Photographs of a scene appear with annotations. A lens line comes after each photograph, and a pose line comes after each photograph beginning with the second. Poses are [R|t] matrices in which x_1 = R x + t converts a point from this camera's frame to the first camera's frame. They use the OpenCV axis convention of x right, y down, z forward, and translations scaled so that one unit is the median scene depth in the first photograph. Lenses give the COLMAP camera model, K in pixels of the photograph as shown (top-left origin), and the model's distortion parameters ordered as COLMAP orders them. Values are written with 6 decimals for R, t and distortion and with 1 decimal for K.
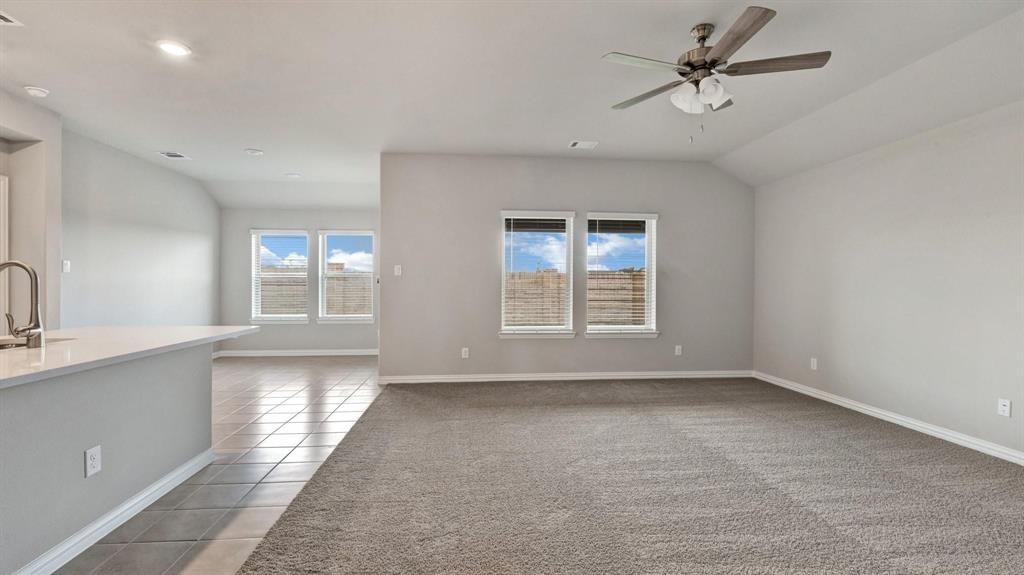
lens RADIAL K [[452.5, 0, 512.0], [0, 452.5, 287.5], [0, 0, 1]] dist [-0.004410, 0.000011]
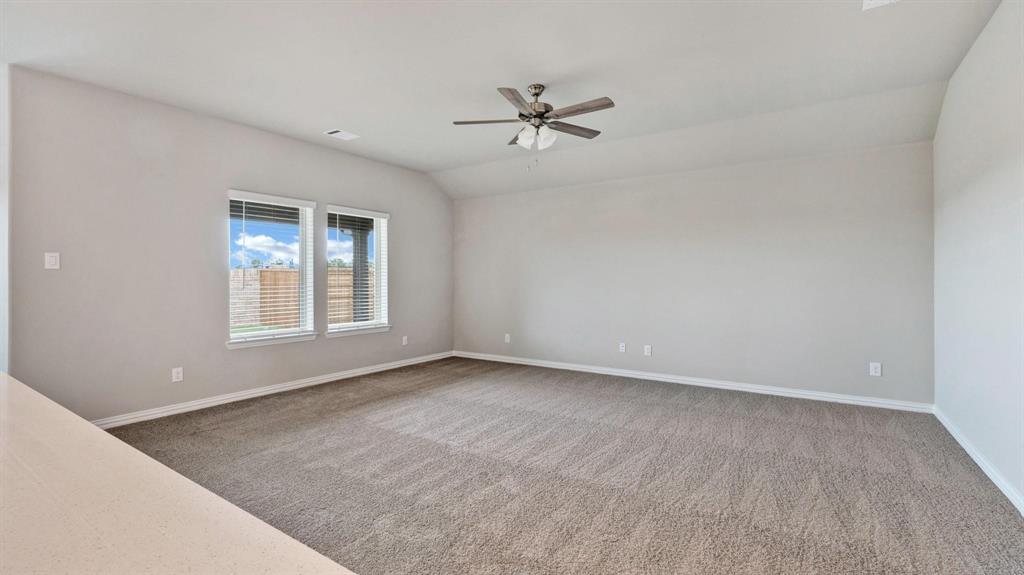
lens RADIAL K [[452.5, 0, 512.0], [0, 452.5, 287.5], [0, 0, 1]] dist [-0.004410, 0.000011]
pose [[0.635850, -0.018063, 0.771602, -0.319182], [0.010540, 0.999836, 0.014720, -0.003376], [-0.771741, -0.001227, 0.635936, 0.104929]]
